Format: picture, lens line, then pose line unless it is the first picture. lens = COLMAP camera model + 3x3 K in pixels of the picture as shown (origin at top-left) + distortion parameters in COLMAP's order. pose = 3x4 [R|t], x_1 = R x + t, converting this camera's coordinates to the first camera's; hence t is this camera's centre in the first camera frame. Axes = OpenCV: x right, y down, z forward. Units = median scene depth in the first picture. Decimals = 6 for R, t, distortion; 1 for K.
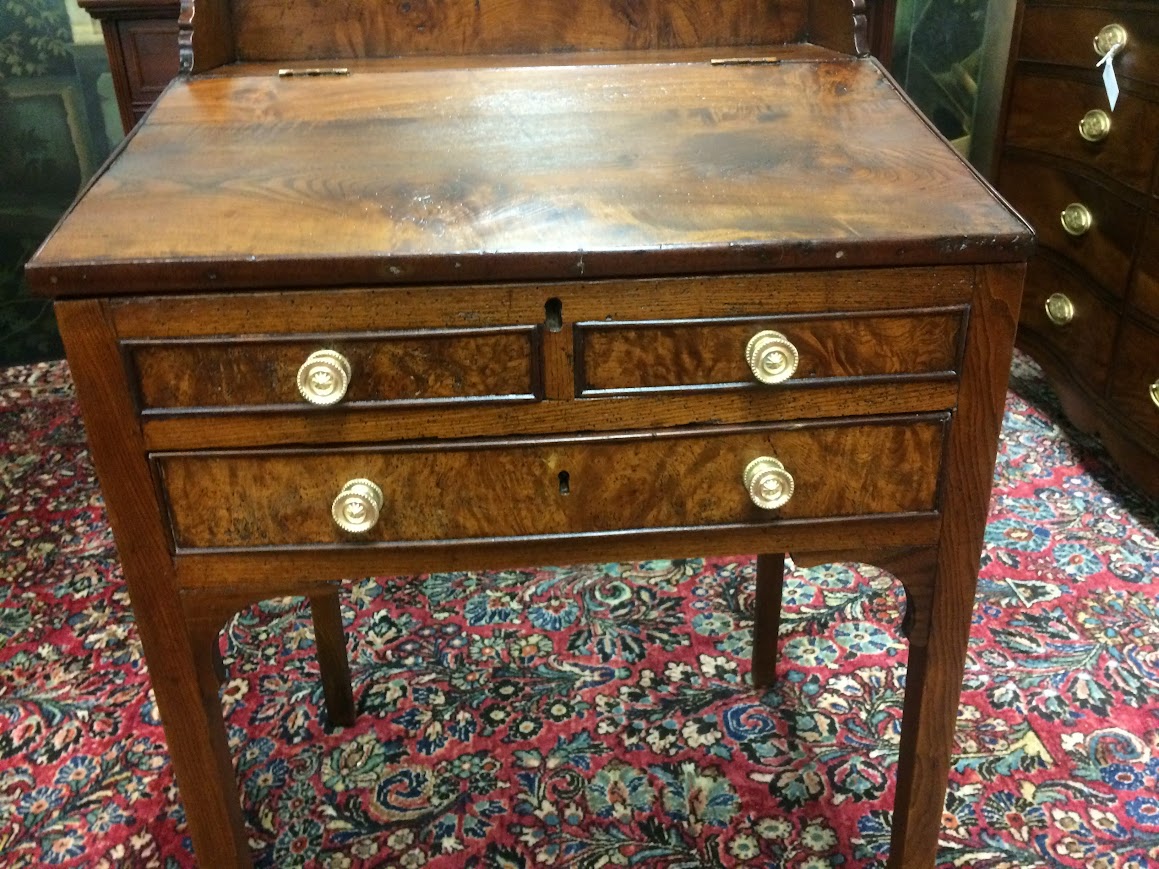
lens RADIAL K [[985.5, 0, 581.5], [0, 985.5, 434.3], [0, 0, 1]] dist [0.120146, -0.188058]
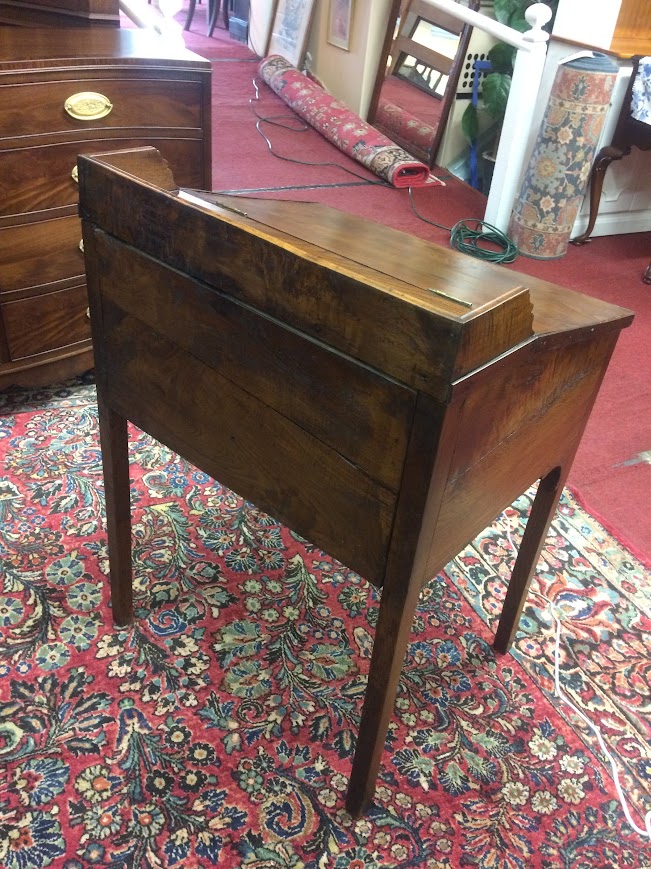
lens RADIAL K [[734.0, 0, 326.0], [0, 734.0, 435.9], [0, 0, 1]] dist [0.123550, -0.191634]
pose [[-0.345893, -0.545805, 0.763187, -0.620822], [0.313440, 0.699450, 0.642281, -0.558263], [-0.884372, 0.461374, -0.070858, 0.735391]]
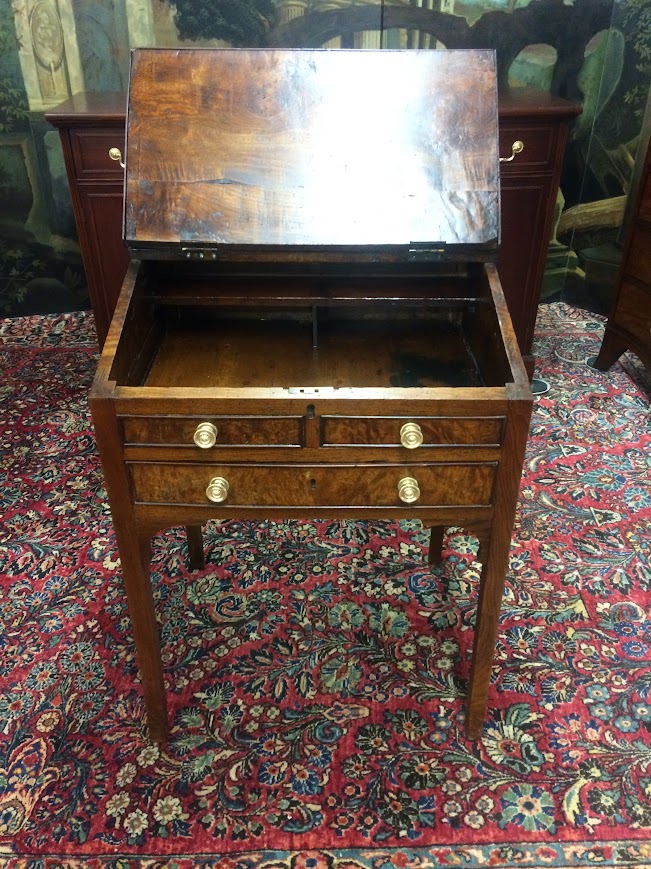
lens RADIAL K [[732.3, 0, 326.2], [0, 732.3, 434.8], [0, 0, 1]] dist [0.124874, -0.184661]
pose [[0.997130, 0.060926, -0.044932, 0.038975], [-0.054819, 0.990453, 0.126483, -0.132832], [0.052209, -0.123657, 0.990951, -0.287499]]
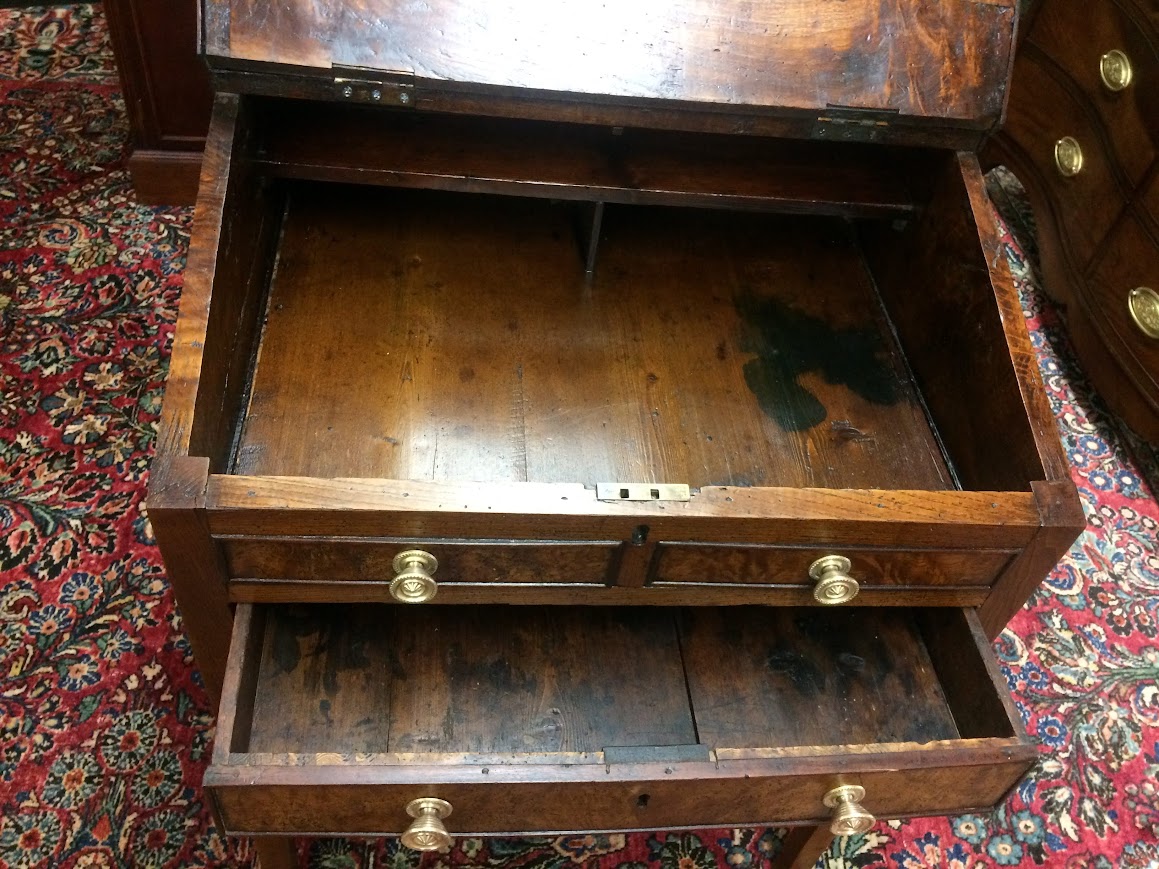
lens RADIAL K [[979.0, 0, 580.2], [0, 979.0, 440.1], [0, 0, 1]] dist [0.123550, -0.191634]
pose [[0.989151, 0.101113, 0.106565, -0.099350], [-0.135168, 0.910541, 0.390698, -0.286843], [-0.057527, -0.400864, 0.914330, 0.055882]]
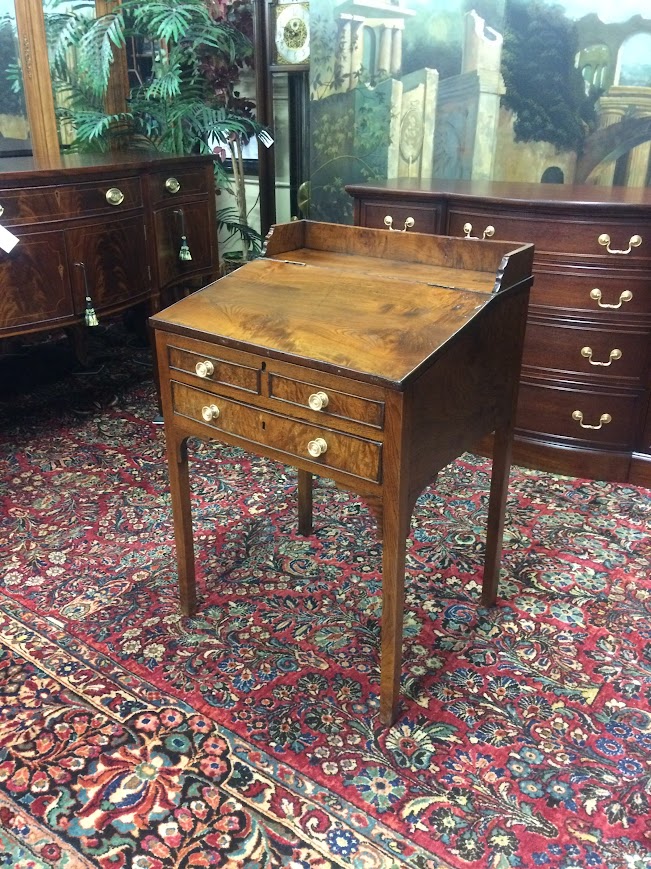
lens RADIAL K [[734.0, 0, 326.0], [0, 734.0, 435.9], [0, 0, 1]] dist [0.123550, -0.191634]
pose [[0.751199, 0.291881, -0.592035, 0.708403], [-0.291969, 0.951336, 0.098558, -0.094394], [0.591992, 0.098819, 0.799863, -0.302708]]
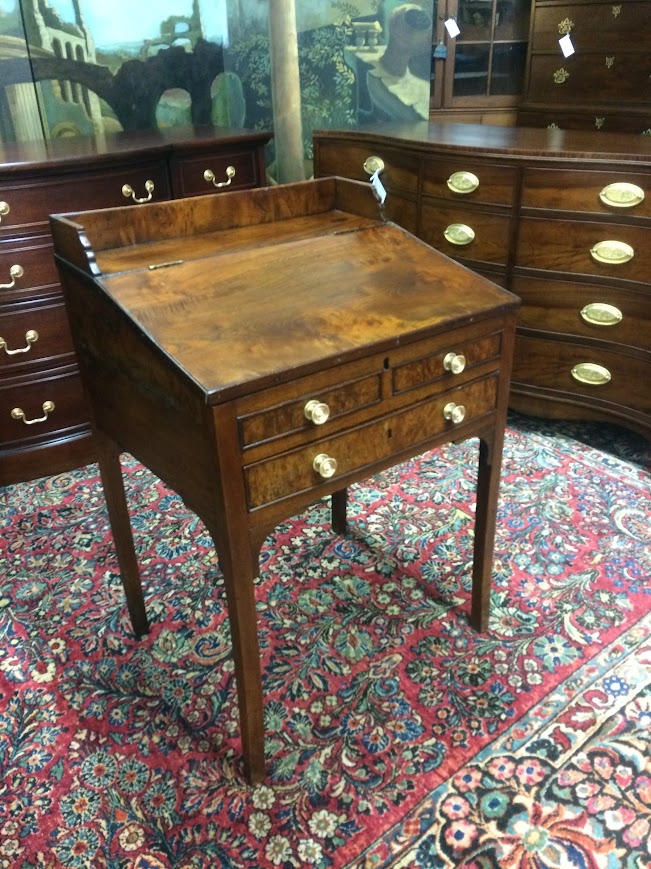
lens RADIAL K [[728.3, 0, 326.0], [0, 728.3, 435.5], [0, 0, 1]] dist [0.122517, -0.173624]
pose [[0.833111, -0.252055, 0.492336, -0.510898], [0.232913, 0.967233, 0.101055, -0.080114], [-0.501675, 0.030481, 0.864519, -0.217471]]
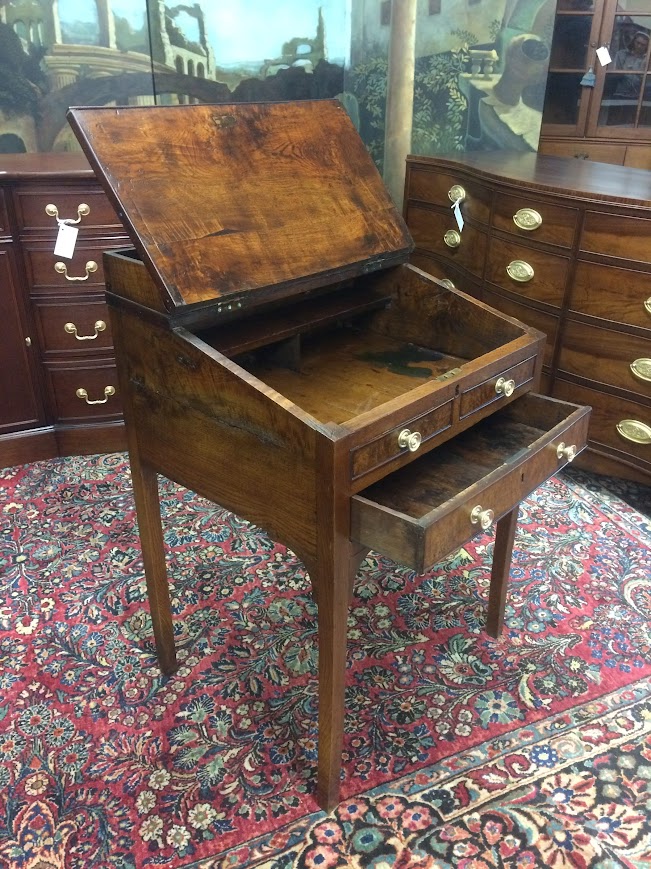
lens RADIAL K [[734.0, 0, 326.0], [0, 734.0, 435.9], [0, 0, 1]] dist [0.123550, -0.191634]
pose [[0.944246, -0.115597, 0.308281, -0.270935], [0.104387, 0.993141, 0.052671, -0.050501], [-0.312255, -0.017554, 0.949836, -0.377746]]
